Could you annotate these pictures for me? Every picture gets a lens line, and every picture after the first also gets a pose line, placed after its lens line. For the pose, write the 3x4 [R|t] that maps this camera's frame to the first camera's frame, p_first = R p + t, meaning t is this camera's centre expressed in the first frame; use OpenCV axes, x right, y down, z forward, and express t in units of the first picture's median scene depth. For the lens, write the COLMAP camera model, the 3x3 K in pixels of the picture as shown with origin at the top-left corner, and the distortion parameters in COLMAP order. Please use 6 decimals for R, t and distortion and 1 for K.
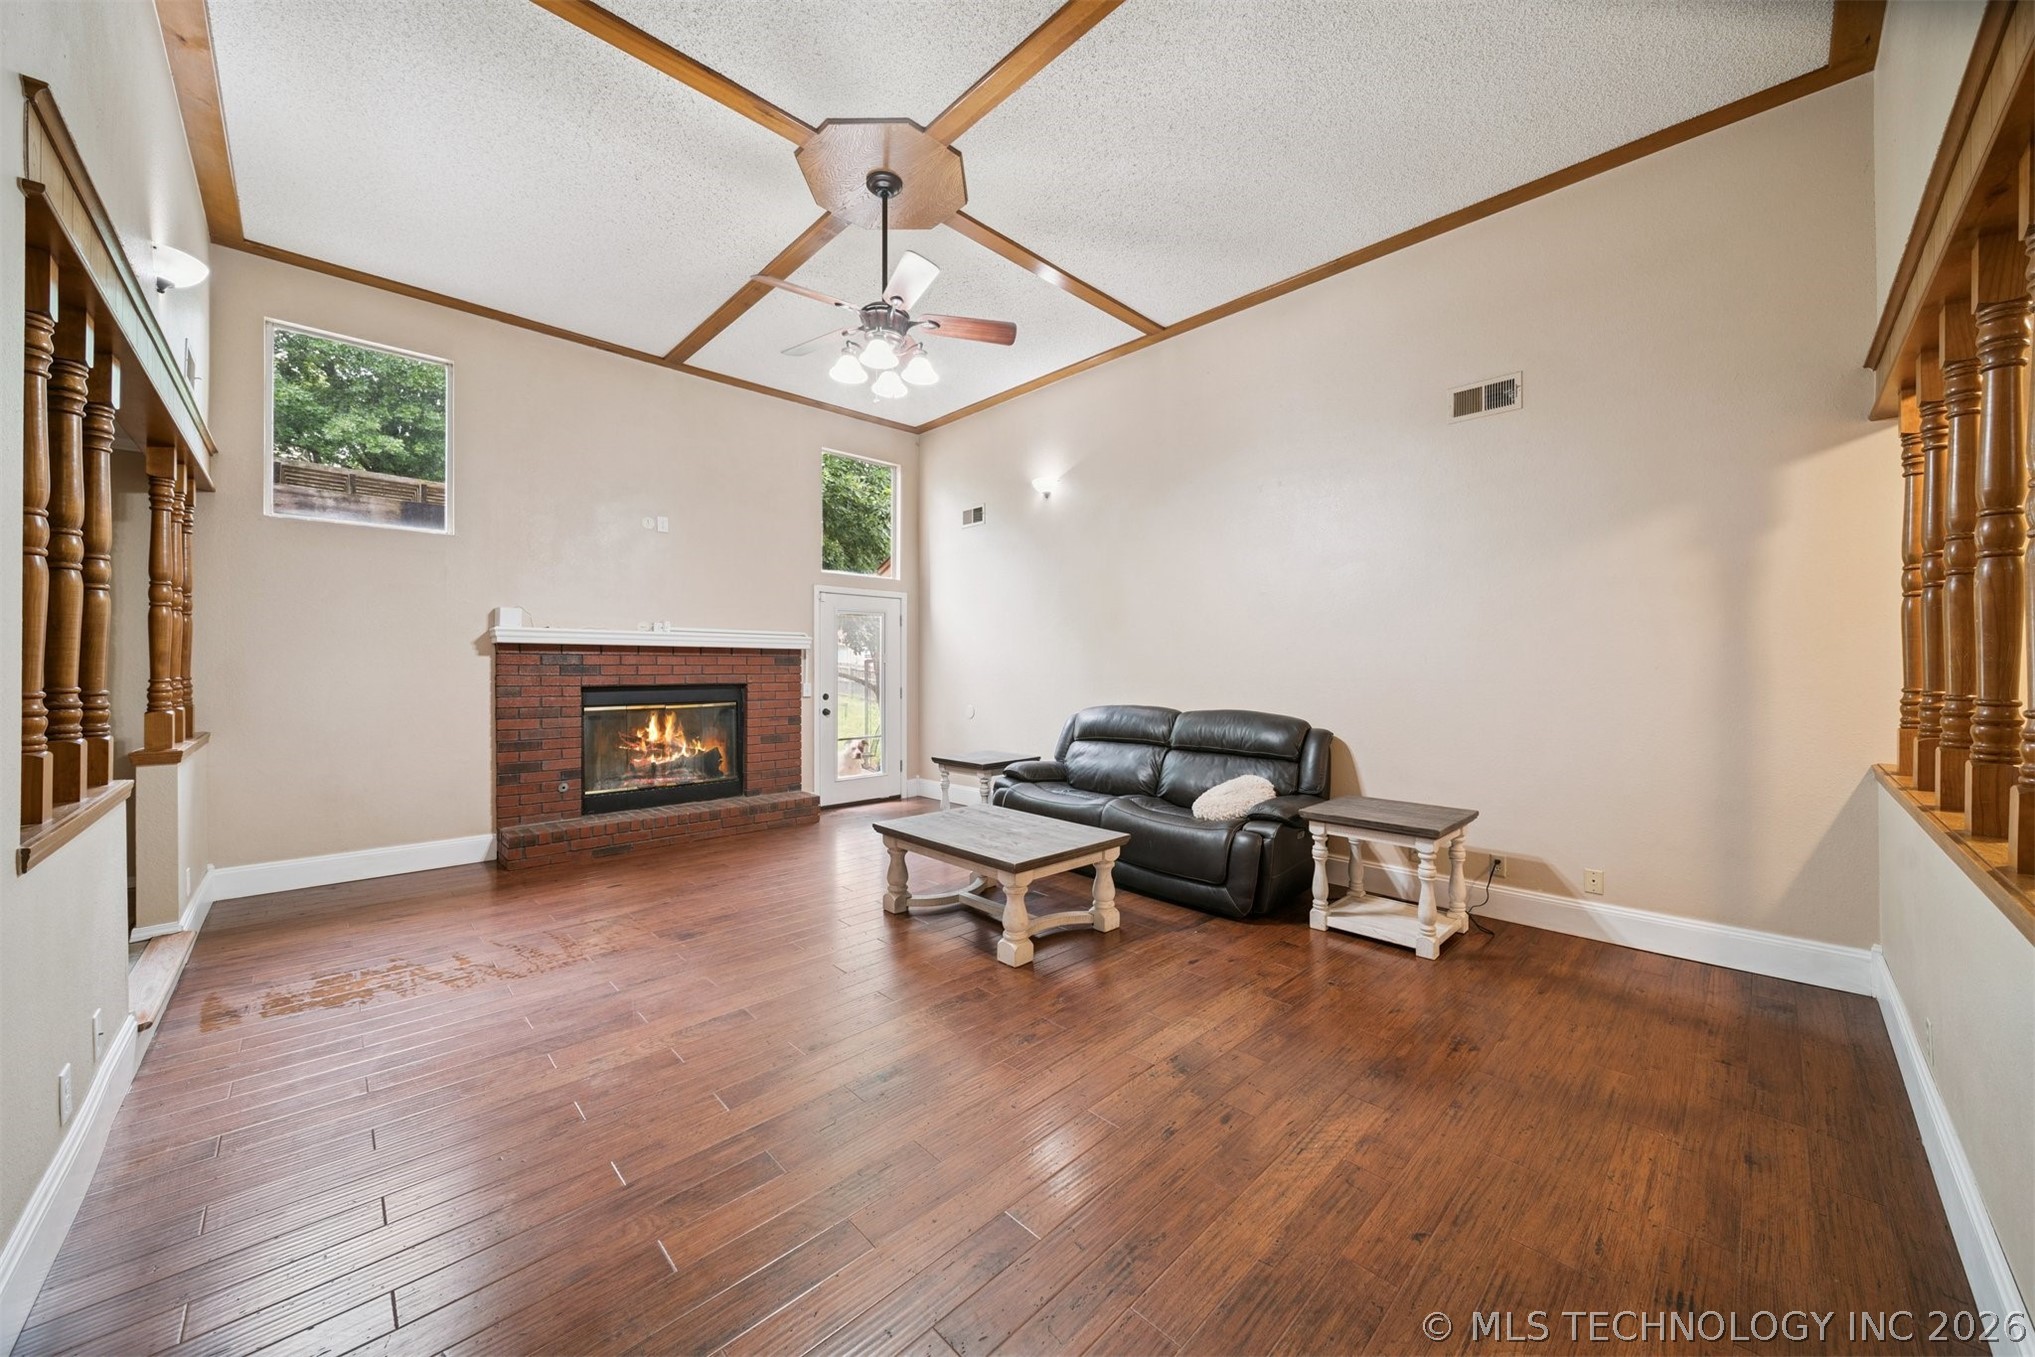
lens RADIAL K [[721.4, 0, 1032.7], [0, 721.4, 690.4], [0, 0, 1]] dist [0.008301, -0.000001]
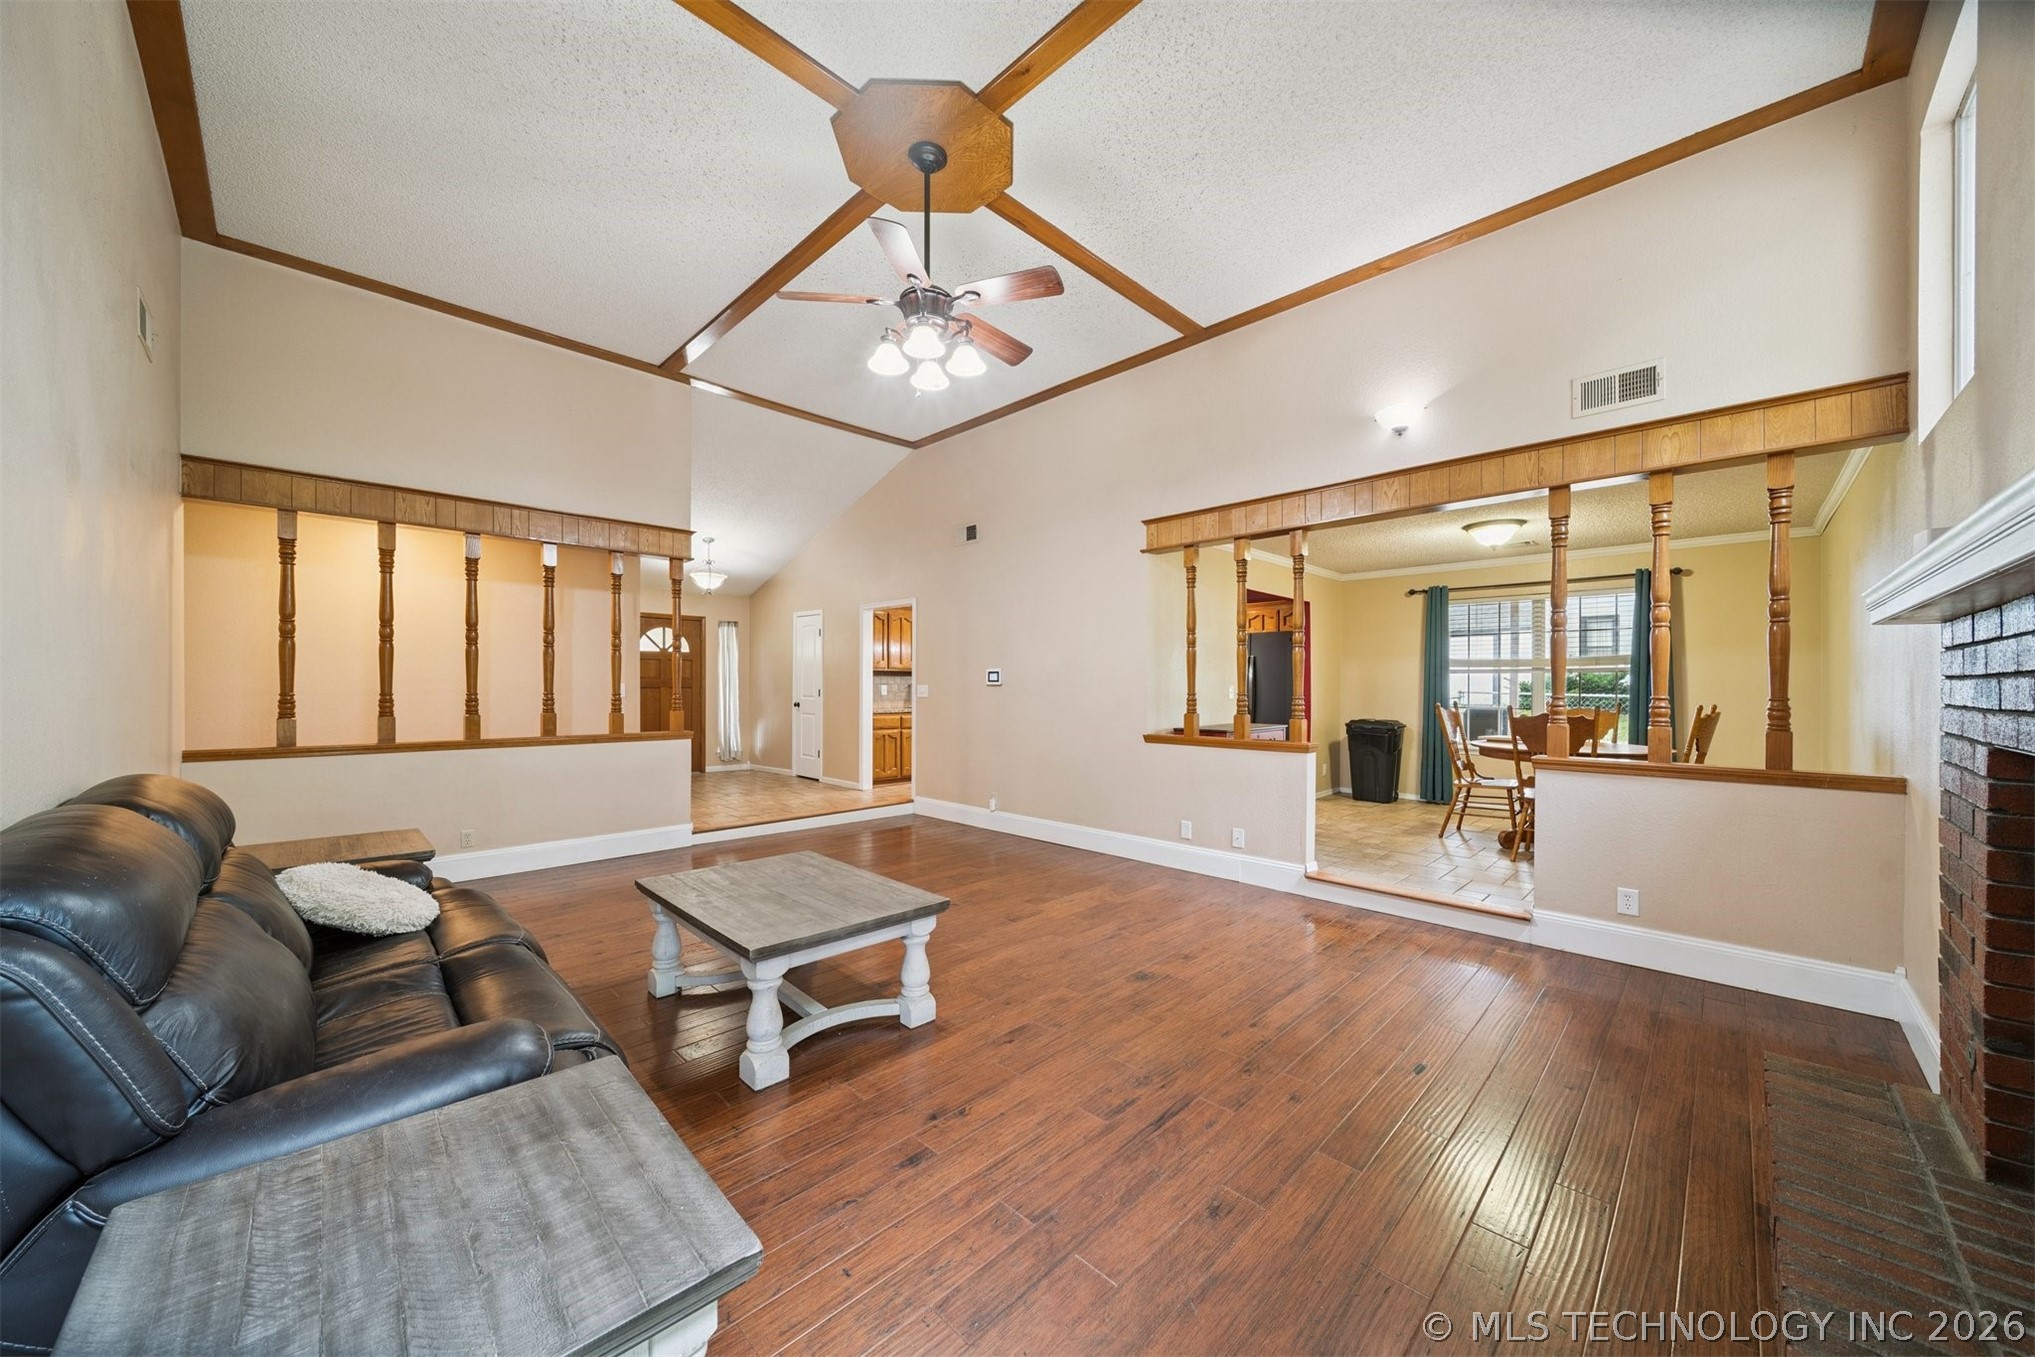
lens RADIAL K [[716.0, 0, 1027.1], [0, 716.0, 688.6], [0, 0, 1]] dist [-0.000606, -0.000057]
pose [[-0.999849, -0.006020, -0.016298, -0.210901], [-0.006590, 0.999360, 0.035164, -0.036388], [0.016075, 0.035266, -0.999249, 1.266566]]
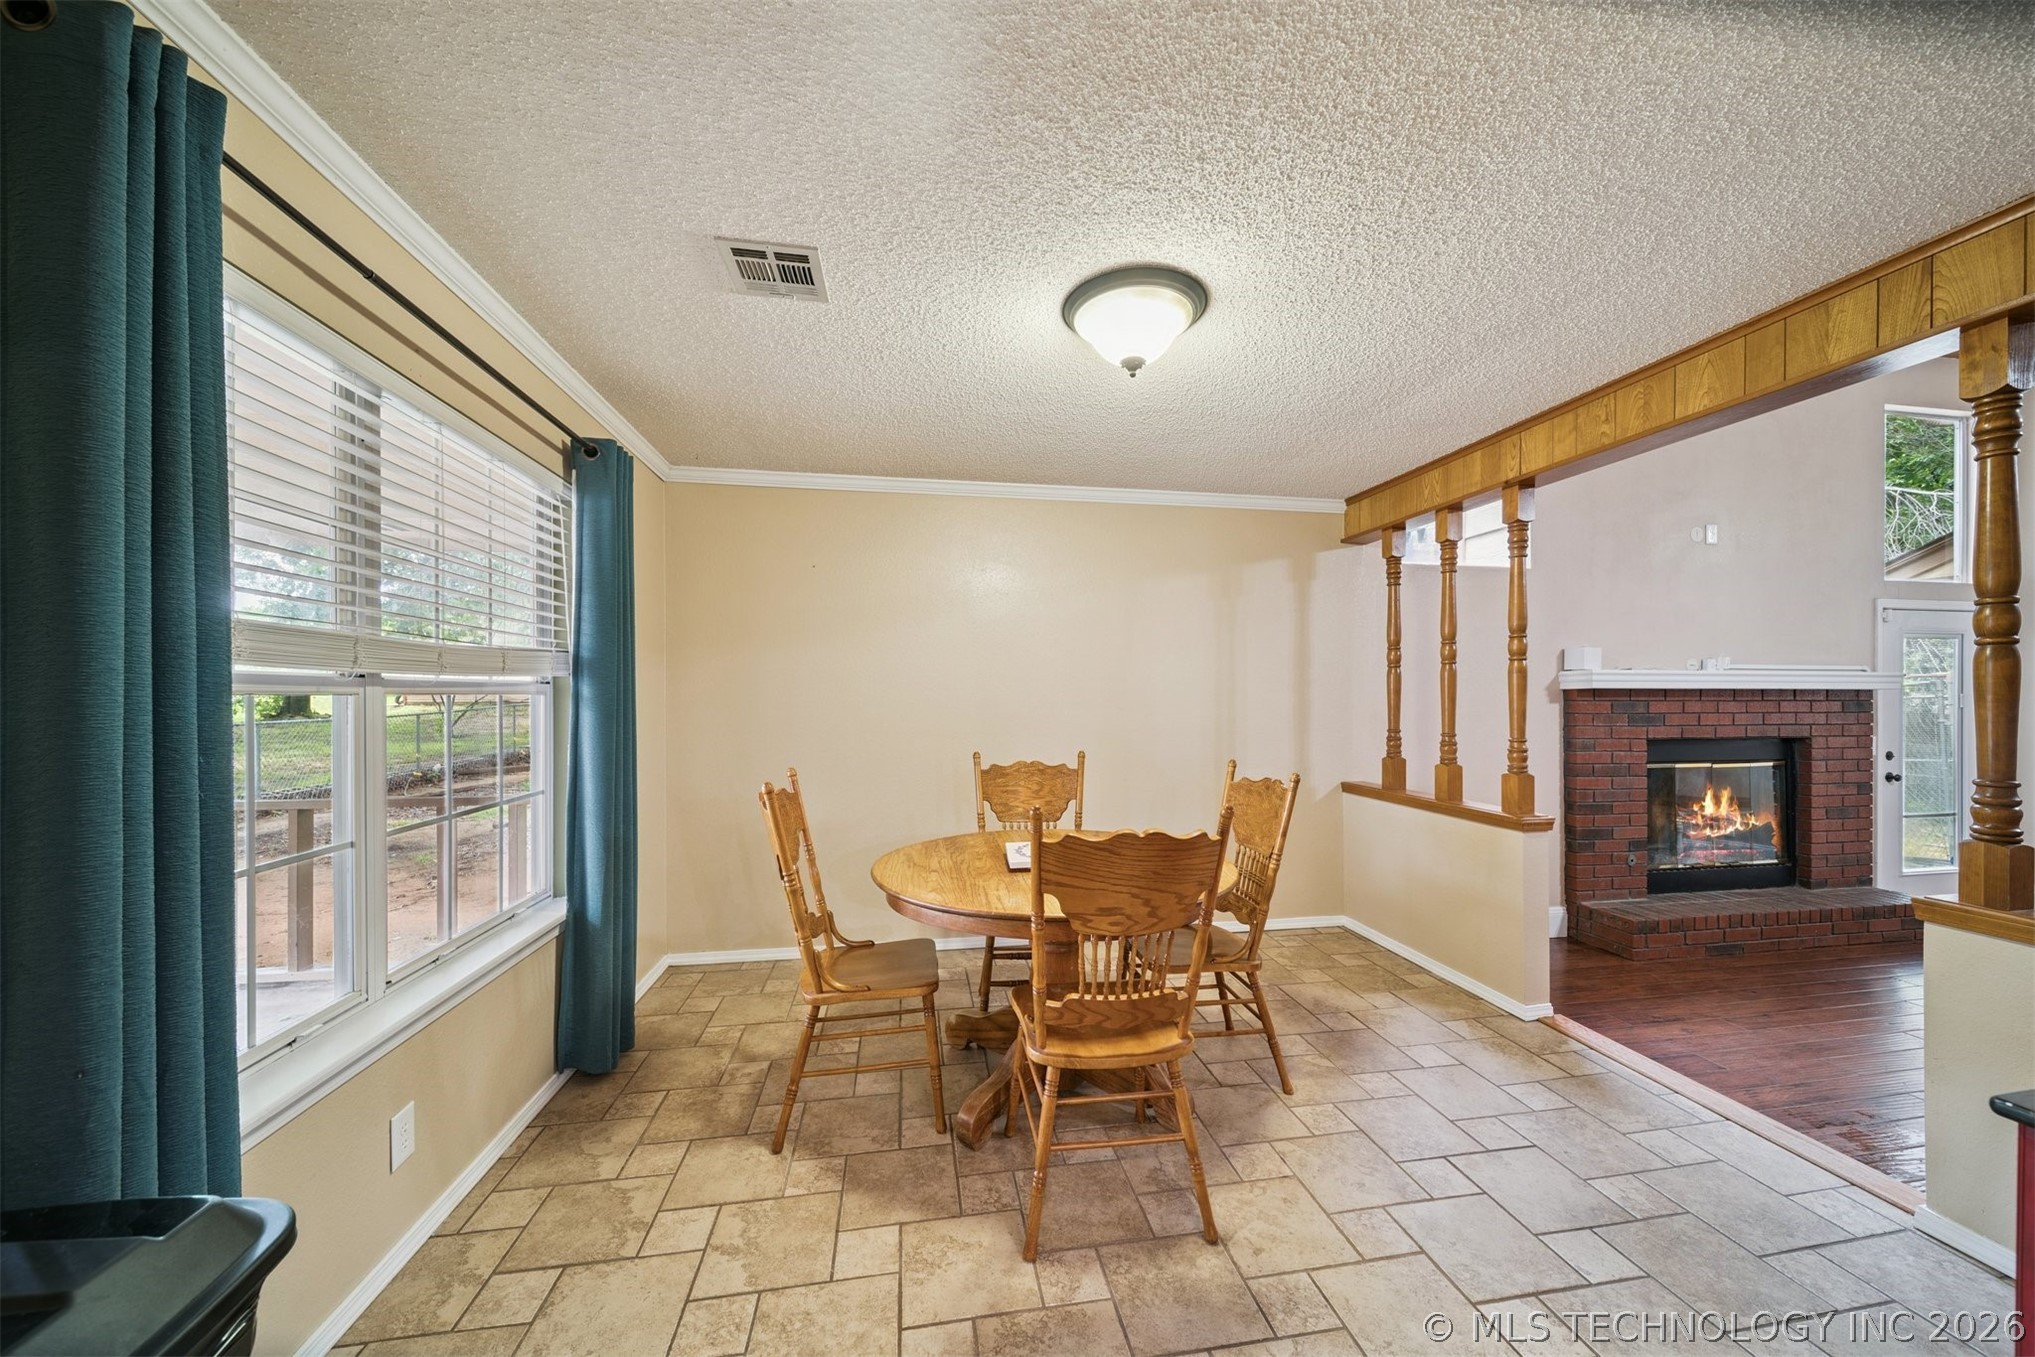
lens RADIAL K [[721.4, 0, 1032.7], [0, 721.4, 690.4], [0, 0, 1]] dist [0.008301, -0.000001]
pose [[0.821483, -0.005744, -0.570204, -0.712683], [-0.015685, 0.999343, -0.032665, -0.022912], [0.570017, 0.035777, 0.820854, -0.085896]]
